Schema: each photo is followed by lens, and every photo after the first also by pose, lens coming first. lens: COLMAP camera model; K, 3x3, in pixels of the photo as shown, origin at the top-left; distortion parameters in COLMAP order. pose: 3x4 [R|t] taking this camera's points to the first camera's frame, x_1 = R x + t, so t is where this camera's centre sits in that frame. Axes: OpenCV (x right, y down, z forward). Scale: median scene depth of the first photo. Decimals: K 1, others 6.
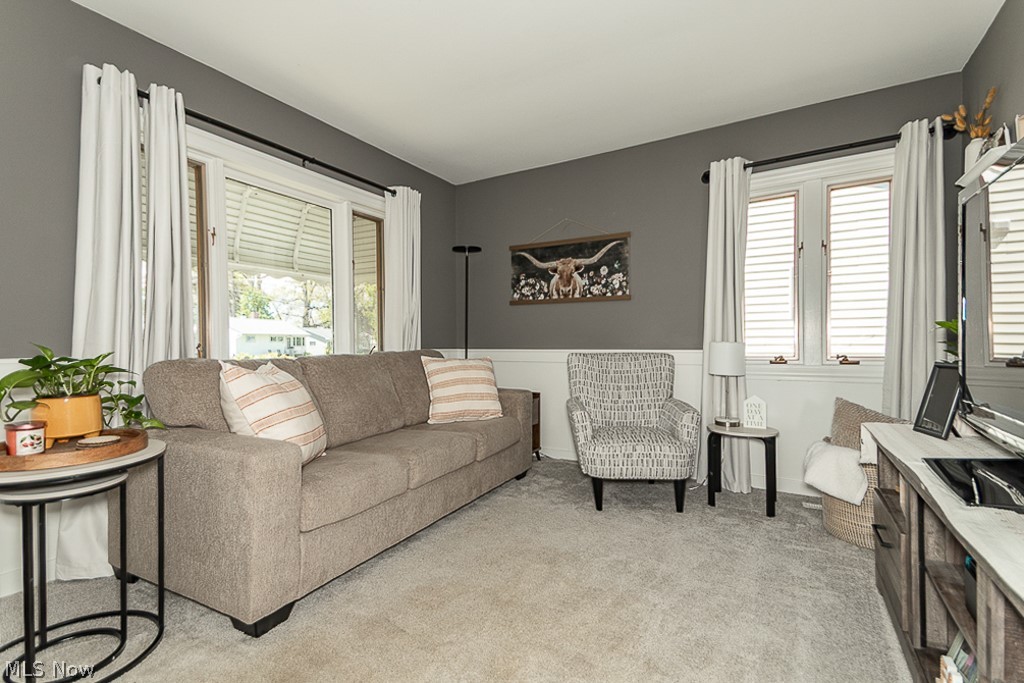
lens RADIAL K [[478.1, 0, 503.5], [0, 478.1, 349.6], [0, 0, 1]] dist [0.024869, -0.004928]
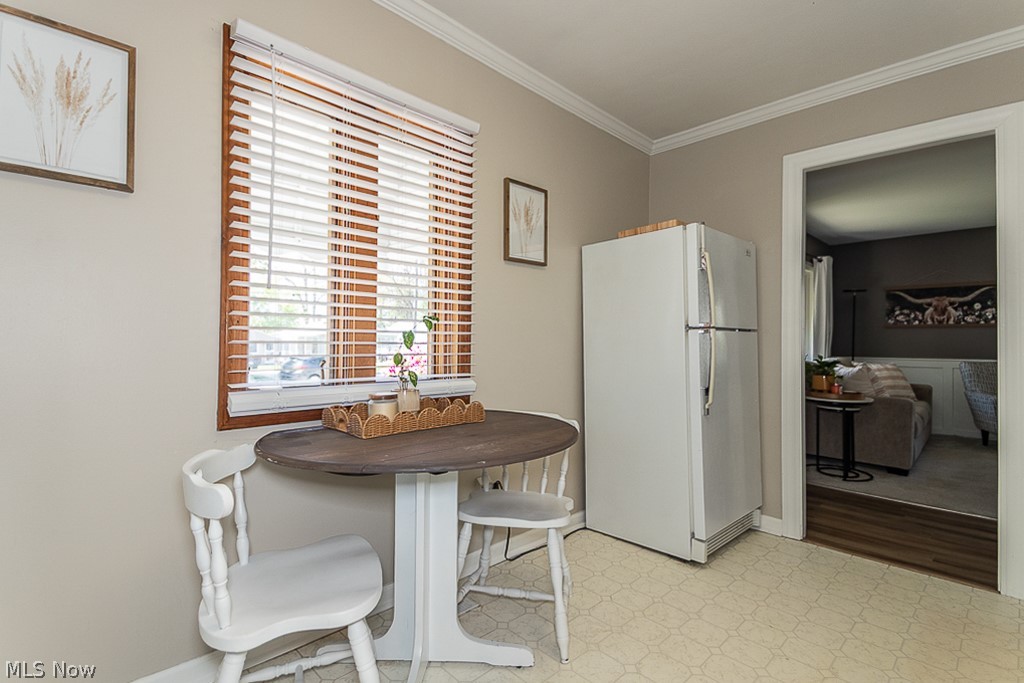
lens RADIAL K [[478.1, 0, 553.4], [0, 478.1, 345.4], [0, 0, 1]] dist [0.024869, -0.004928]
pose [[0.969283, 0.004438, -0.245907, -0.665749], [-0.006490, 0.999951, -0.007535, -0.023114], [0.245861, 0.008900, 0.969264, -0.746228]]
